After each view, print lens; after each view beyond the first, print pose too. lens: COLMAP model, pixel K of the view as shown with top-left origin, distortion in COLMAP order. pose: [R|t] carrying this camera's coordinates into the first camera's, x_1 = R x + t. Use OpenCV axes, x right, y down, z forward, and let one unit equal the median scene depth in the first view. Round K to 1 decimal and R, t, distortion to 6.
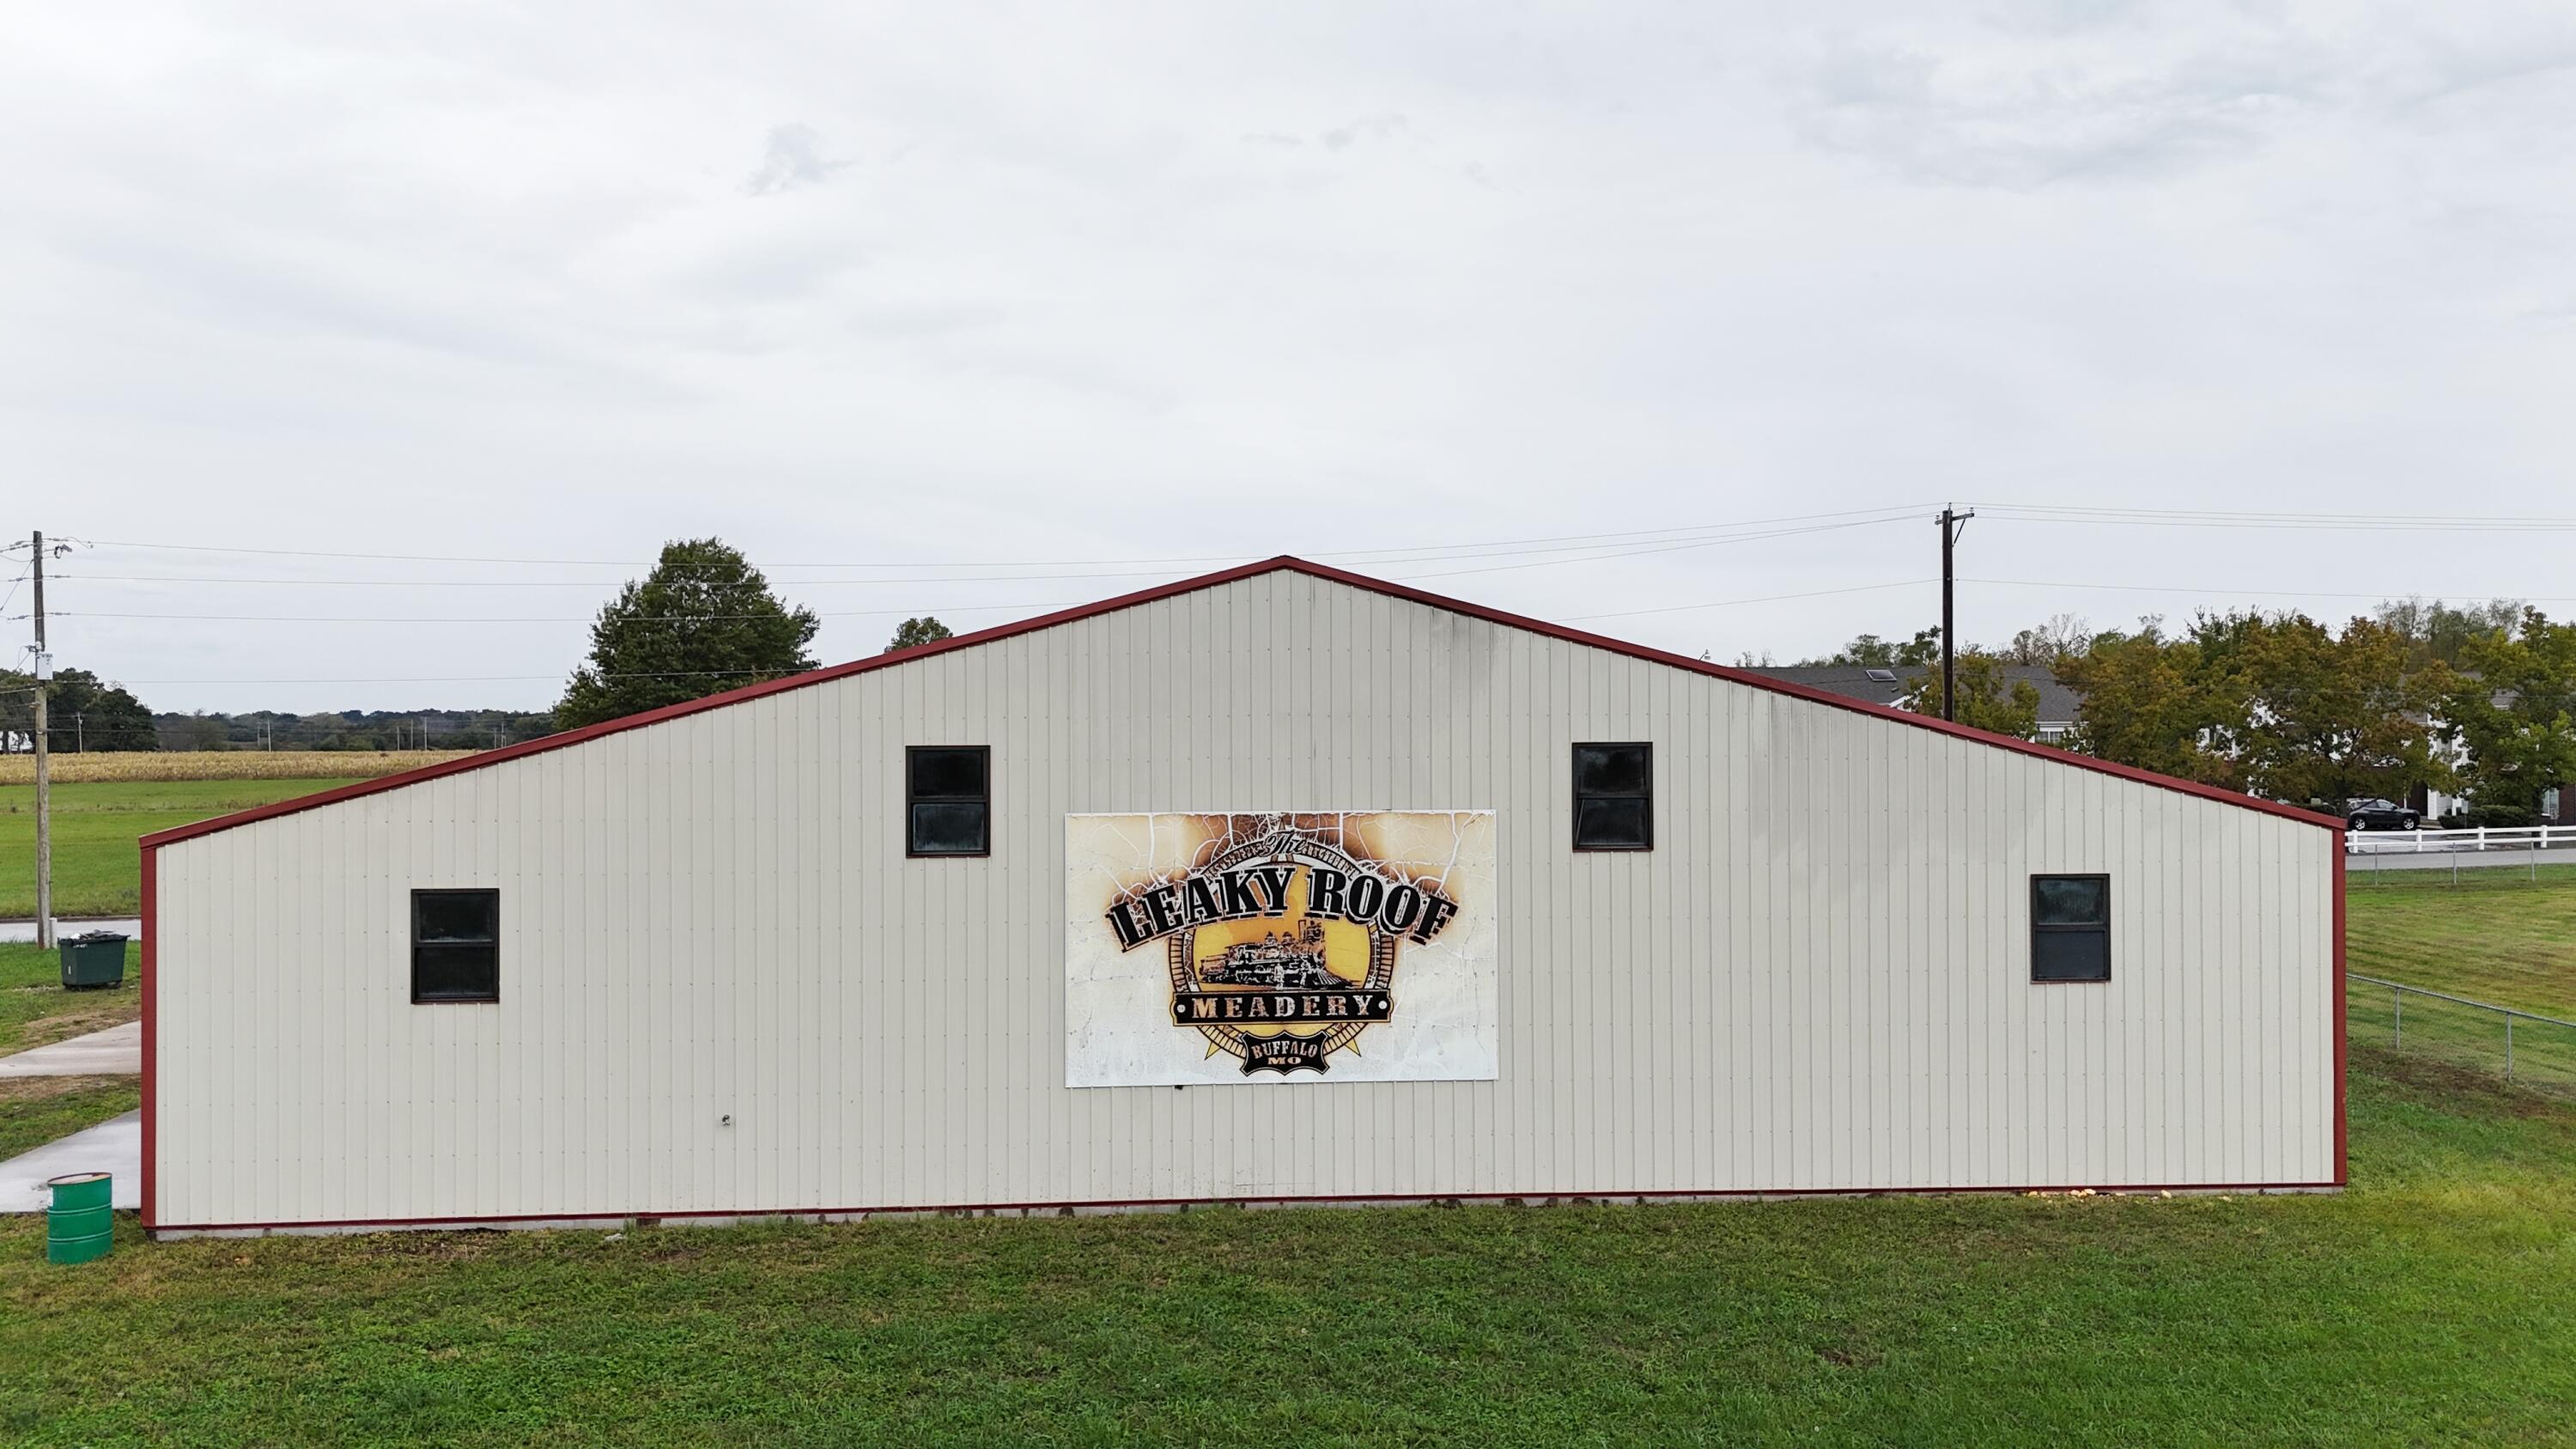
lens RADIAL K [[1919.3, 0, 1283.6], [0, 1919.3, 718.9], [0, 0, 1]] dist [0.049039, -0.031750]
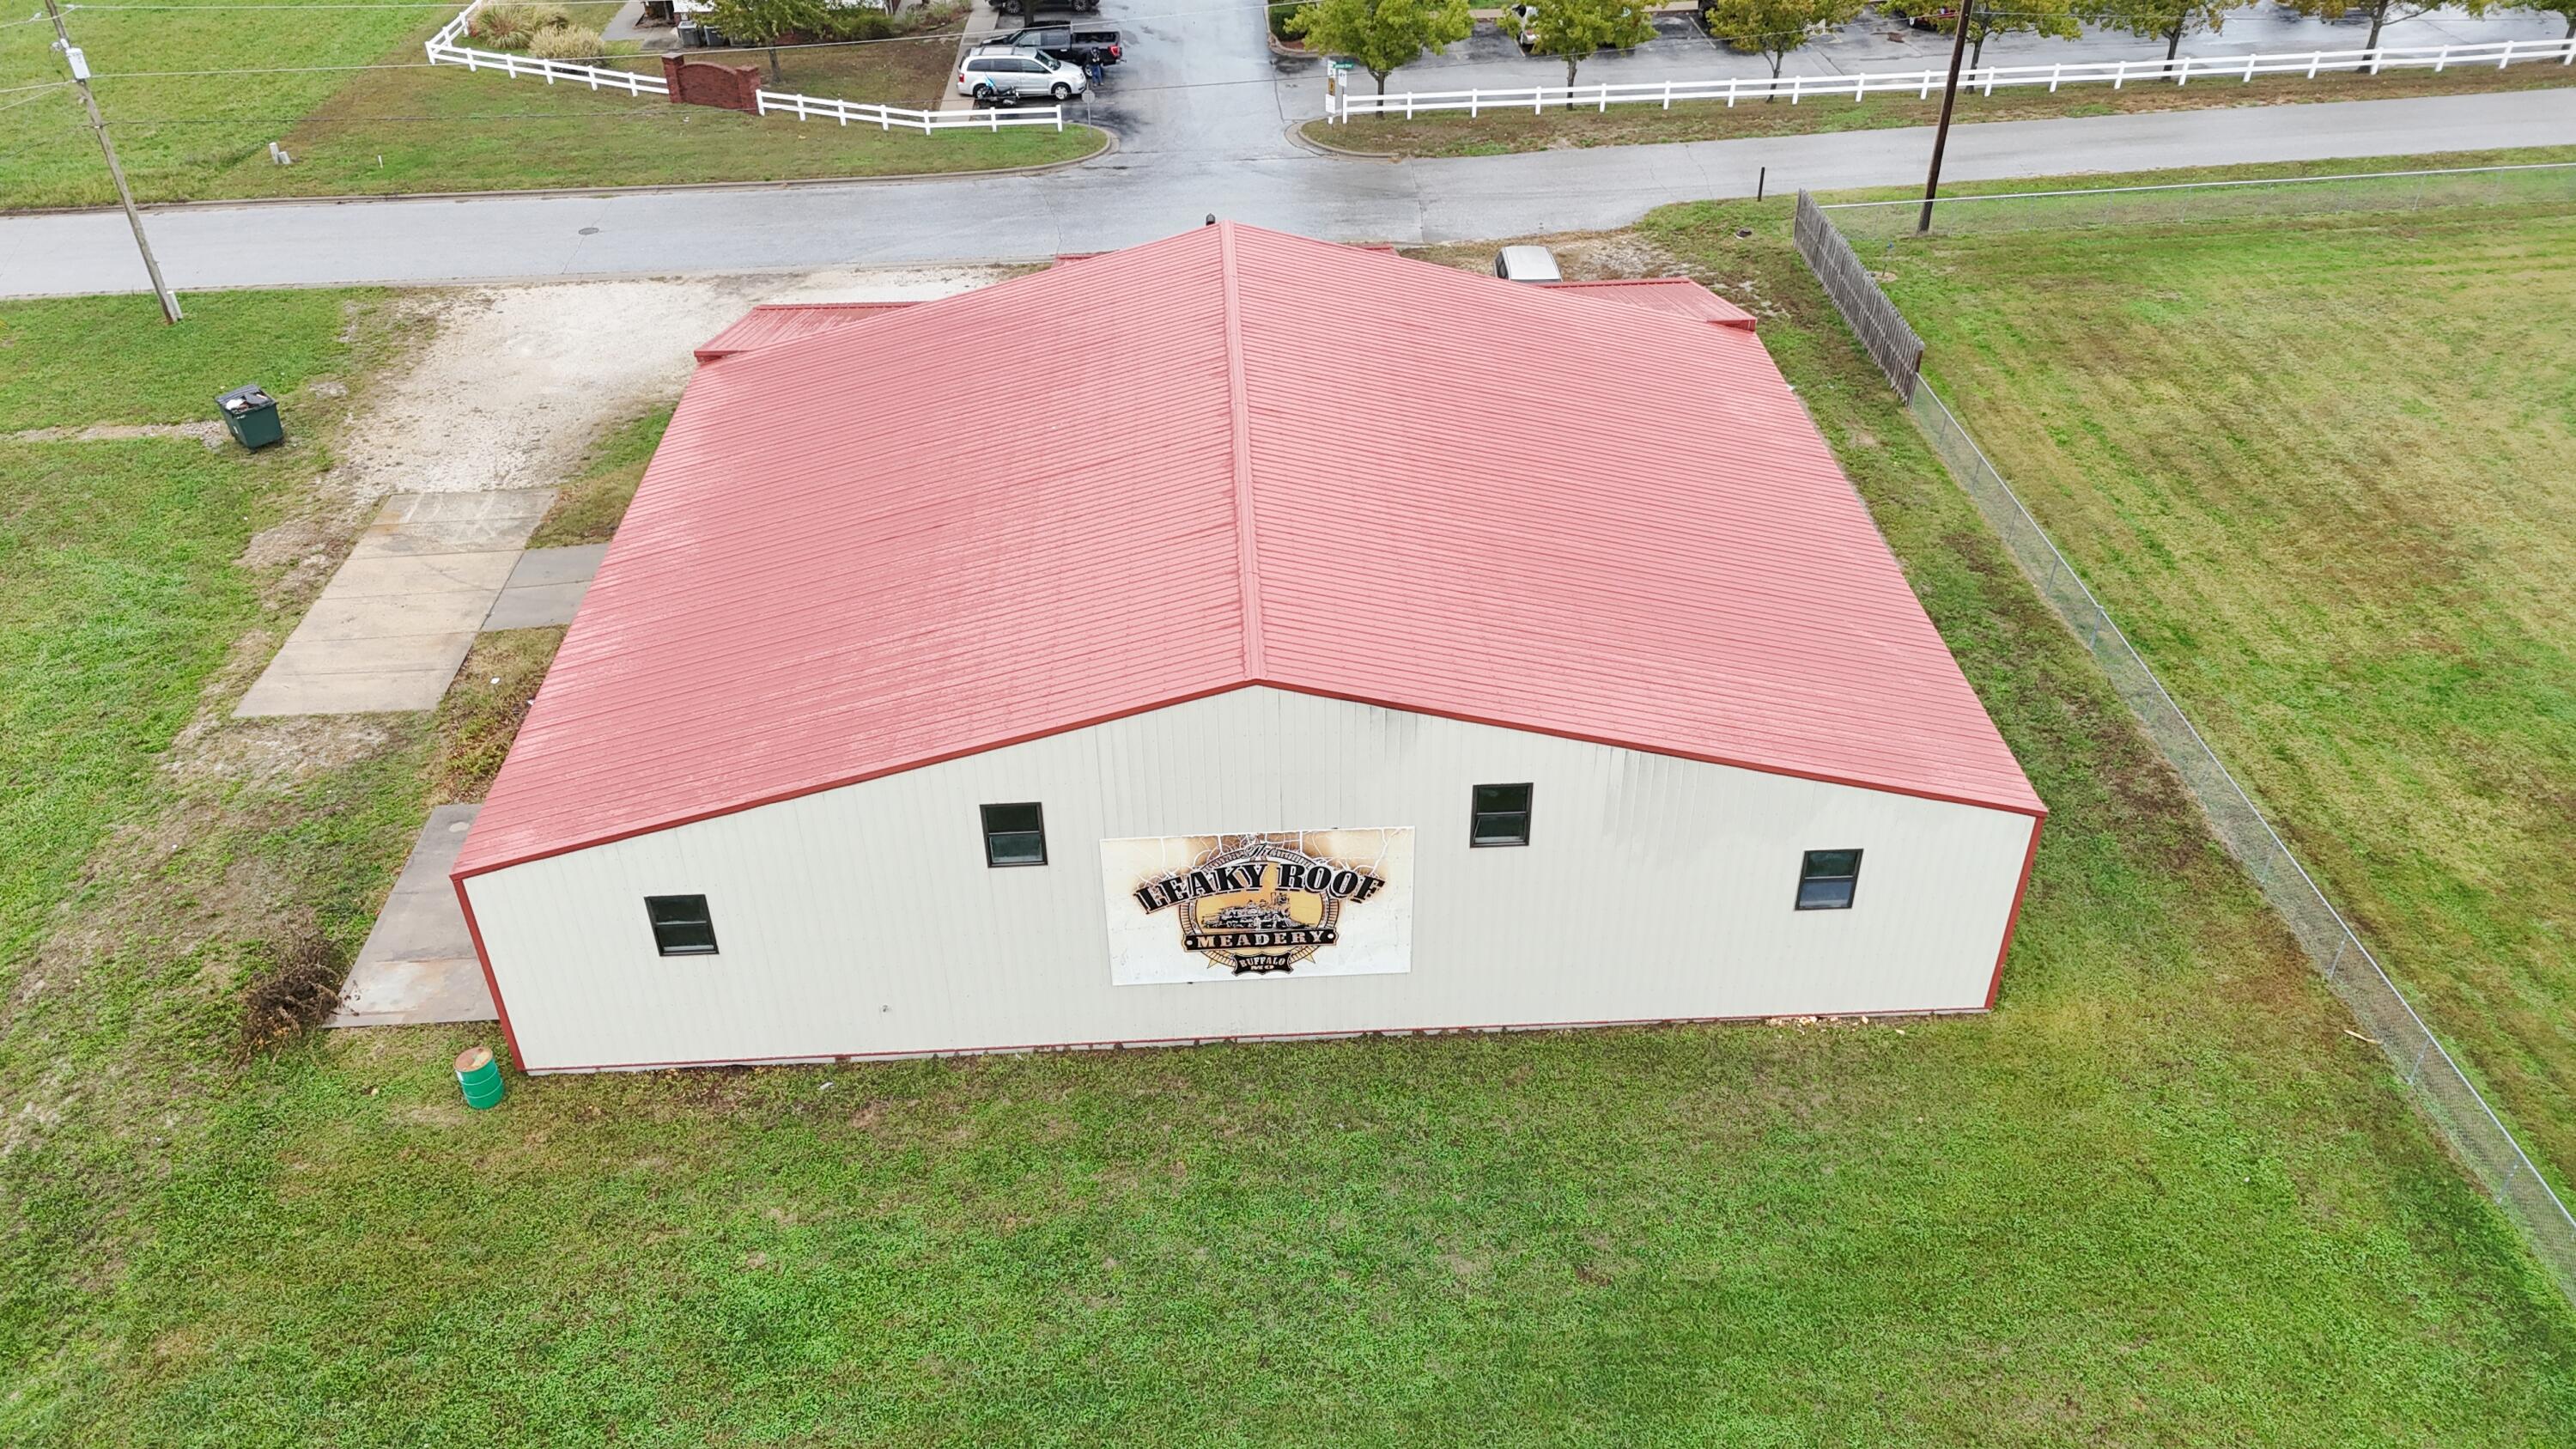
lens RADIAL K [[1919.3, 0, 1291.8], [0, 1919.3, 734.6], [0, 0, 1]] dist [0.049039, -0.031750]
pose [[0.999832, 0.003830, -0.017950, 0.047878], [0.007286, 0.814806, 0.579688, -0.801804], [0.016845, -0.579721, 0.814641, -0.074144]]
